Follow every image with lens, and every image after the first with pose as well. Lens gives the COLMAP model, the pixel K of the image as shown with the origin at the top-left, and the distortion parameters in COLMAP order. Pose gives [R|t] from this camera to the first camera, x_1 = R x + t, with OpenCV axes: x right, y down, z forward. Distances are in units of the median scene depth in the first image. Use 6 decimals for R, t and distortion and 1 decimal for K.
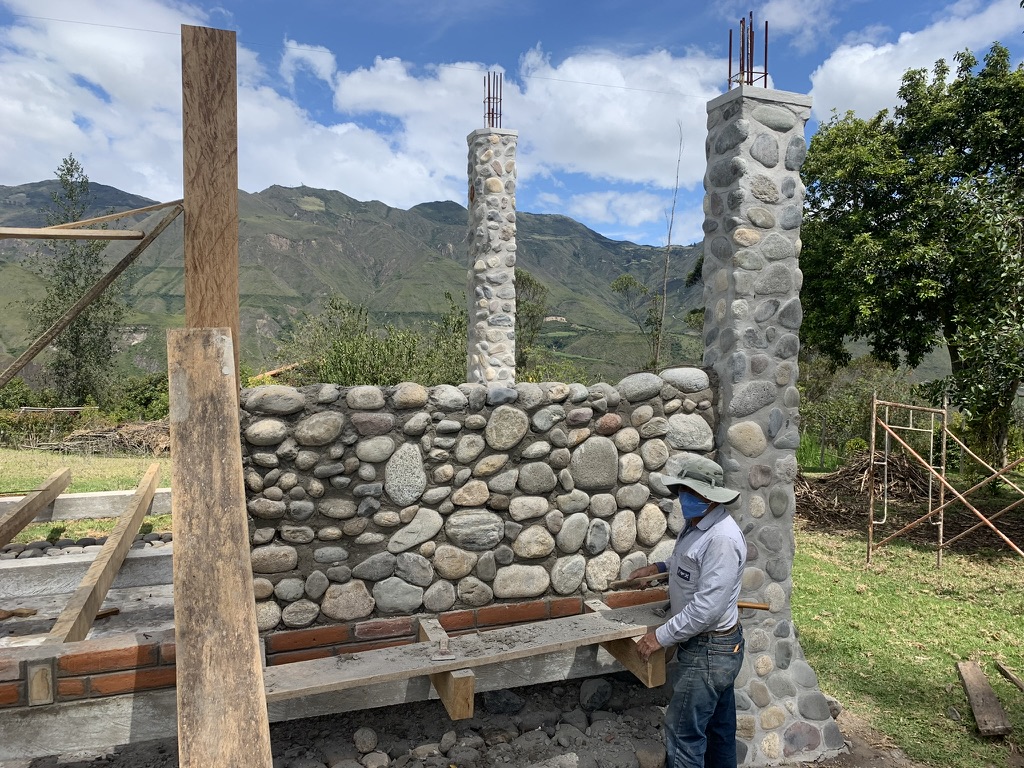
lens RADIAL K [[778.3, 0, 507.5], [0, 778.3, 379.7], [0, 0, 1]] dist [0.064777, -0.050126]
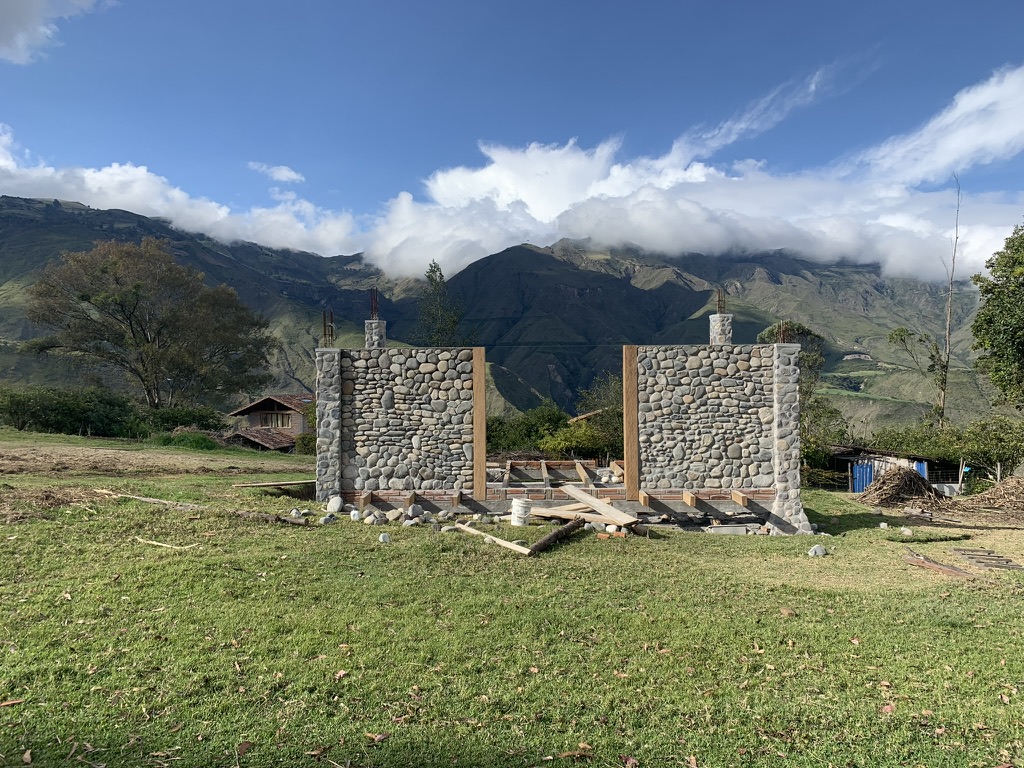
lens RADIAL K [[778.3, 0, 510.6], [0, 778.3, 379.9], [0, 0, 1]] dist [0.064777, -0.050126]
pose [[0.937777, -0.013269, -0.346986, 0.396057], [-0.005635, 0.998557, -0.053414, -0.018172], [0.347193, 0.052045, 0.936348, -2.662026]]
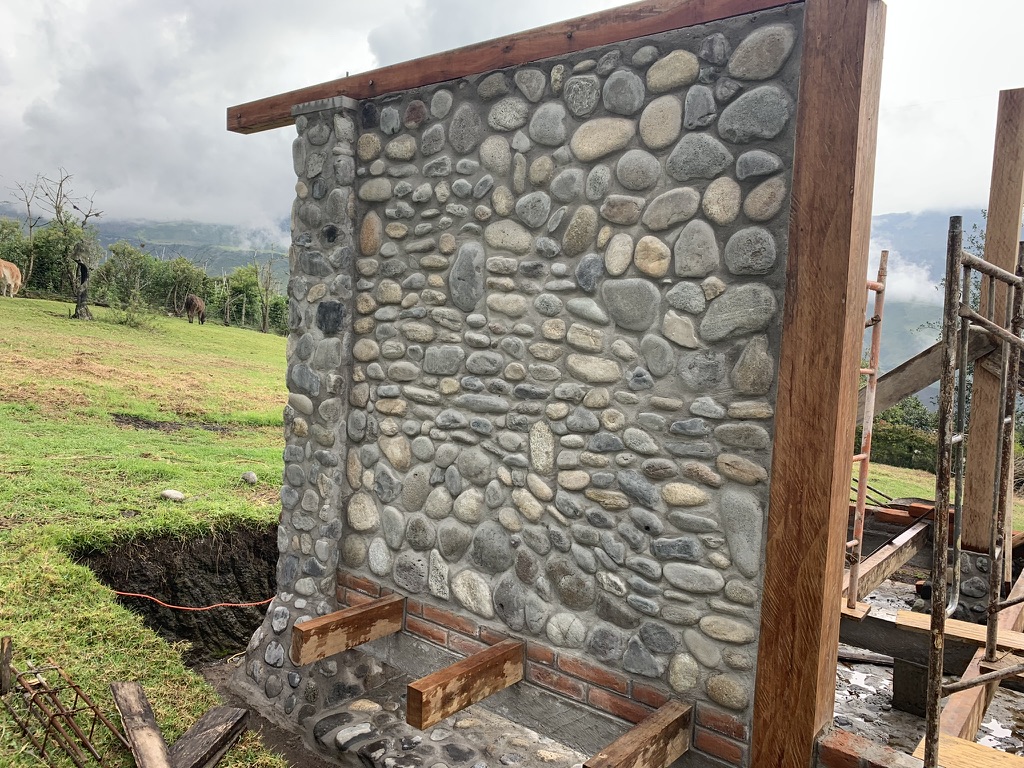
lens RADIAL K [[778.3, 0, 501.1], [0, 778.3, 379.3], [0, 0, 1]] dist [0.064777, -0.050126]
pose [[0.537081, 0.076157, -0.840086, -0.536380], [-0.094875, 0.995050, 0.029550, -0.020138], [0.838178, 0.063833, 0.541648, 0.013267]]
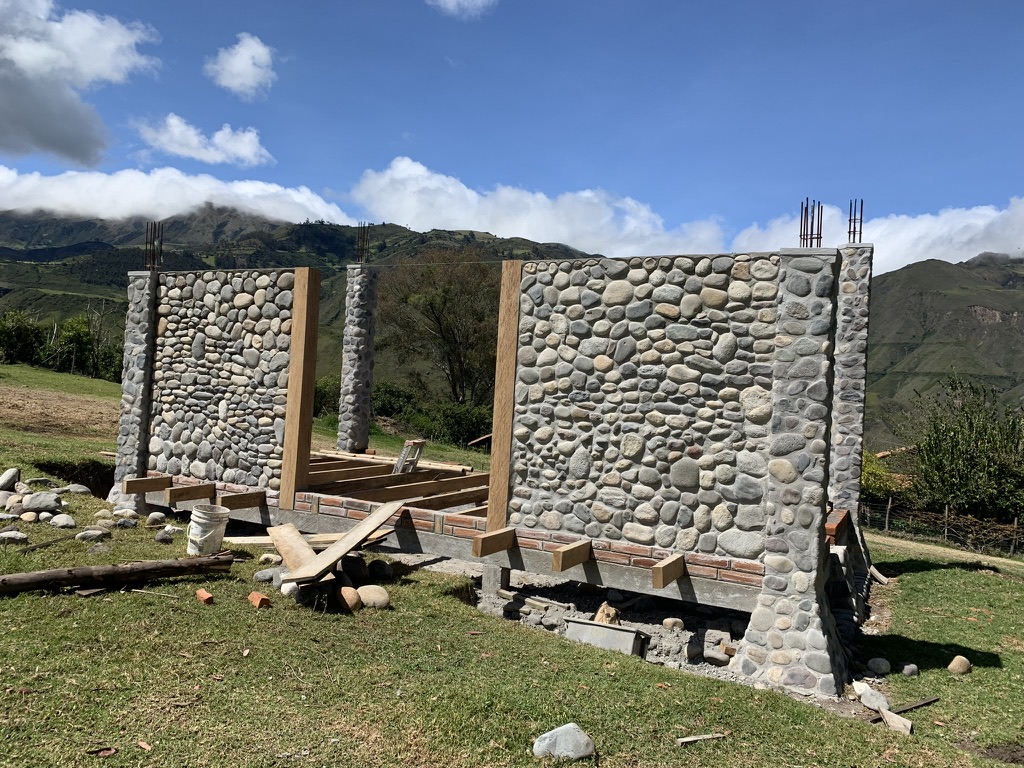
lens RADIAL K [[778.3, 0, 505.0], [0, 778.3, 378.2], [0, 0, 1]] dist [0.064777, -0.050126]
pose [[0.678105, 0.022487, -0.734621, 1.098437], [-0.095176, 0.993802, -0.057433, 0.036794], [0.728776, 0.108864, 0.676043, -0.468718]]
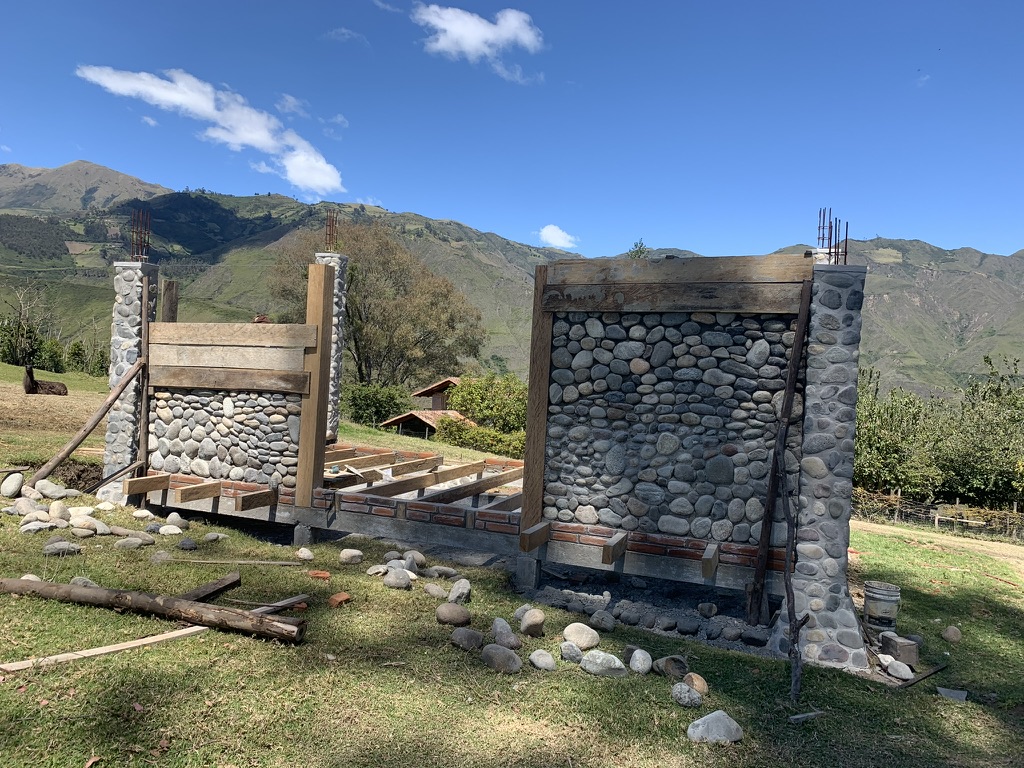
lens RADIAL K [[778.3, 0, 503.7], [0, 778.3, 377.5], [0, 0, 1]] dist [0.064777, -0.050126]
pose [[0.771686, 0.042513, -0.634581, 0.885665], [-0.089338, 0.995117, -0.041973, 0.013612], [0.629698, 0.089082, 0.771716, -0.772032]]
